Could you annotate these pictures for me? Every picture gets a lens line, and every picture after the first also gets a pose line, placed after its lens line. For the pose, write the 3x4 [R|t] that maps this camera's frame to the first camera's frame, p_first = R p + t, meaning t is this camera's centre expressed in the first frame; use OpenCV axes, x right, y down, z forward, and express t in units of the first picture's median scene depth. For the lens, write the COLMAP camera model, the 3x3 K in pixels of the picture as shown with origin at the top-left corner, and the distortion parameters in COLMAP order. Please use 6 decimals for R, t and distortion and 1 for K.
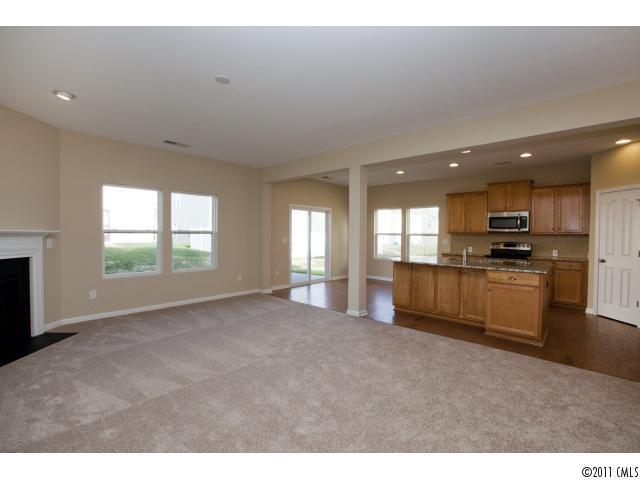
lens RADIAL K [[300.9, 0, 317.9], [0, 300.9, 240.6], [0, 0, 1]] dist [-0.011101, -0.000386]
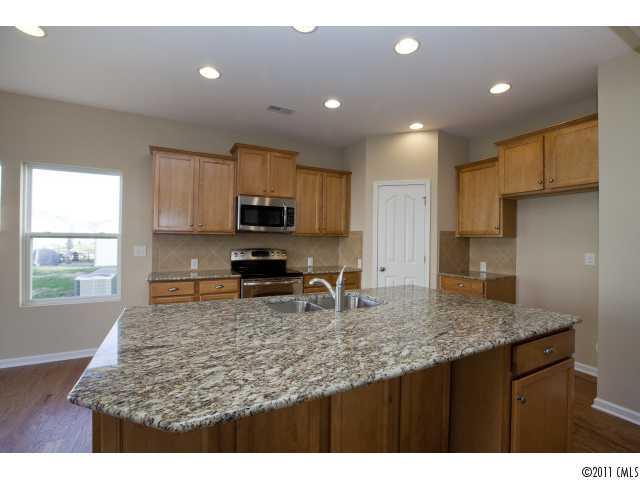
lens RADIAL K [[300.9, 0, 323.9], [0, 300.9, 242.2], [0, 0, 1]] dist [-0.011101, -0.000386]
pose [[0.356047, -0.010996, 0.934404, 0.078864], [0.013586, 0.999886, 0.006590, -0.007690], [-0.934369, 0.010348, 0.356155, 0.506218]]
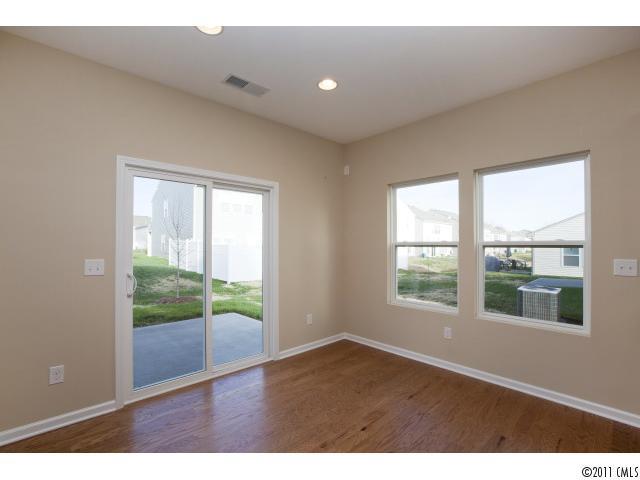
lens RADIAL K [[300.9, 0, 314.2], [0, 300.9, 245.4], [0, 0, 1]] dist [-0.011101, -0.000386]
pose [[0.997323, -0.010791, -0.072327, 0.122843], [0.008864, 0.999599, -0.026909, -0.010784], [0.072589, 0.026195, 0.997018, 0.613186]]
